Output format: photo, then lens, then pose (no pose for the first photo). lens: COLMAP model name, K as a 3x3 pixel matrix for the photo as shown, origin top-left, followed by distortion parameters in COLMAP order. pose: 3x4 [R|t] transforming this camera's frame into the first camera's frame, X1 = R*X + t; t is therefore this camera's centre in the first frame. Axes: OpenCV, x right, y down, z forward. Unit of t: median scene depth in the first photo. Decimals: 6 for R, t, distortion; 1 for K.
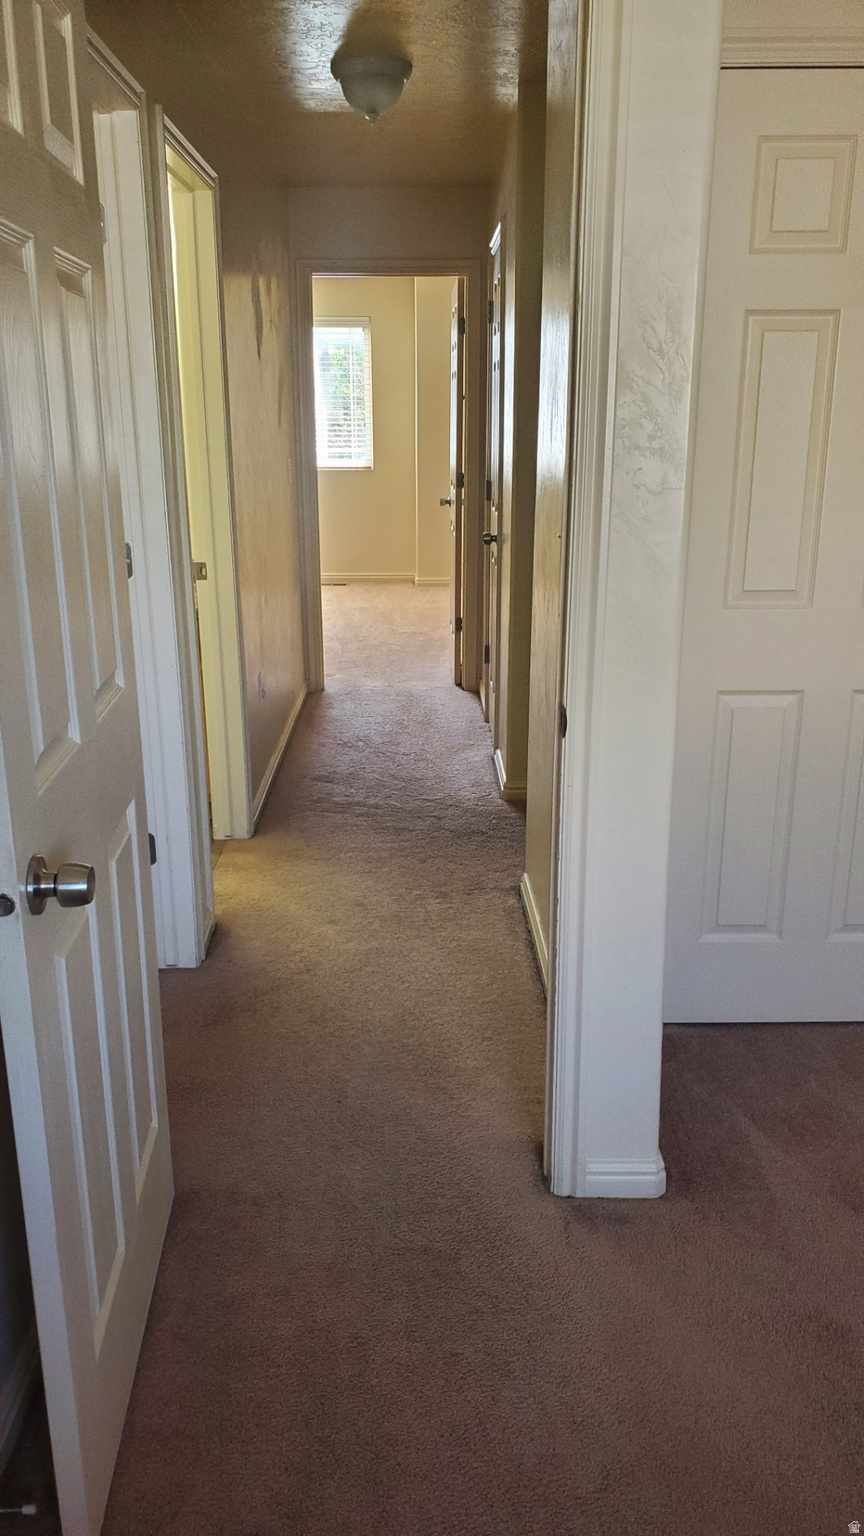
lens RADIAL K [[1199.1, 0, 421.8], [0, 1199.1, 770.2], [0, 0, 1]] dist [0.071676, -0.057564]
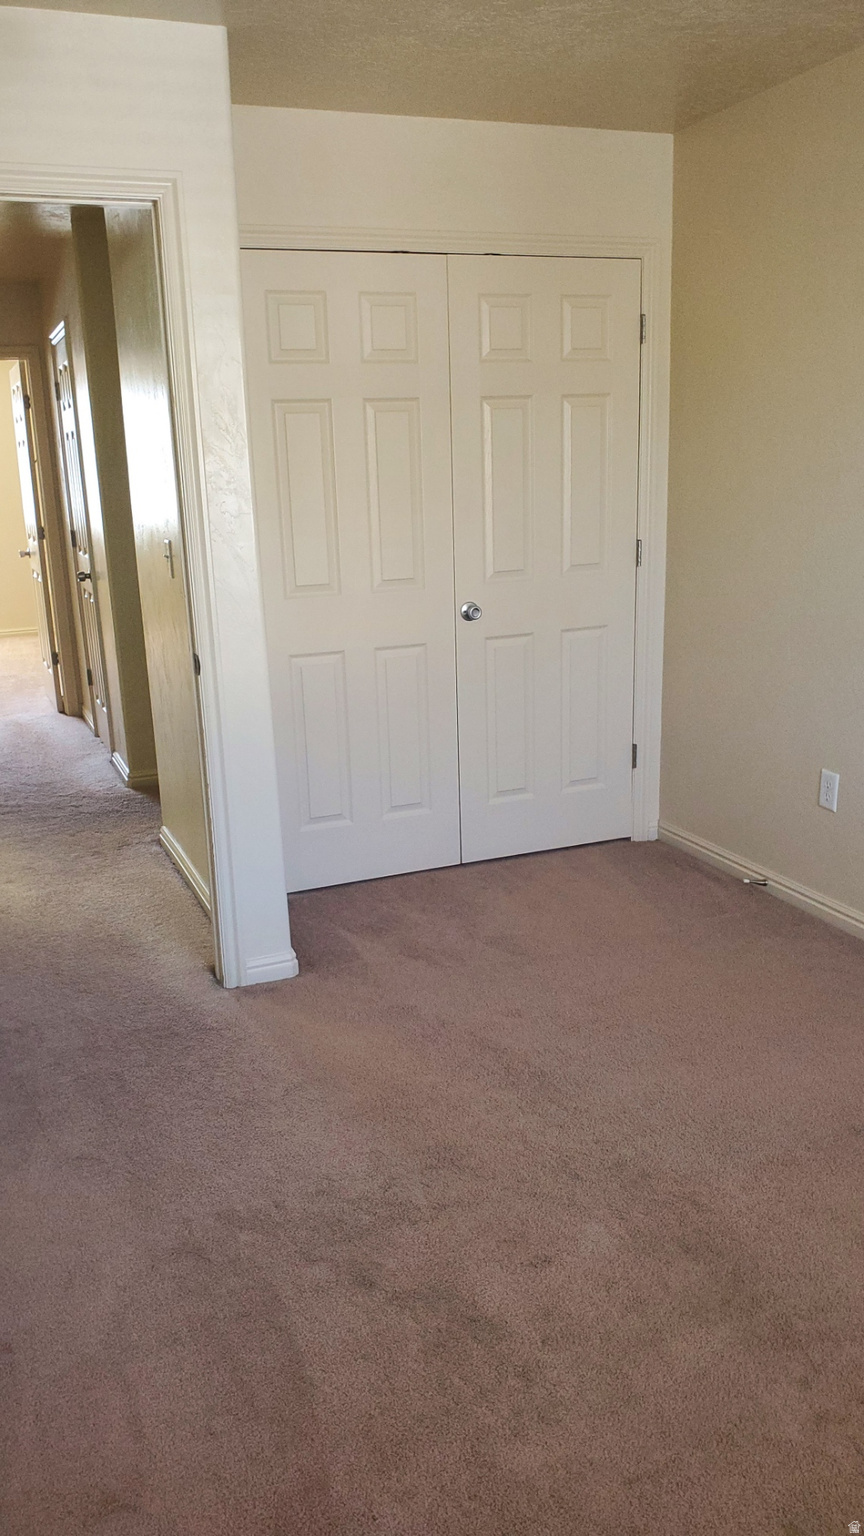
lens RADIAL K [[1199.1, 0, 434.3], [0, 1199.1, 779.6], [0, 0, 1]] dist [0.071676, -0.057564]
pose [[0.927997, -0.120703, 0.352495, -0.093338], [0.134300, 0.990838, -0.014279, 0.096940], [-0.347542, 0.060591, 0.935705, -0.316486]]
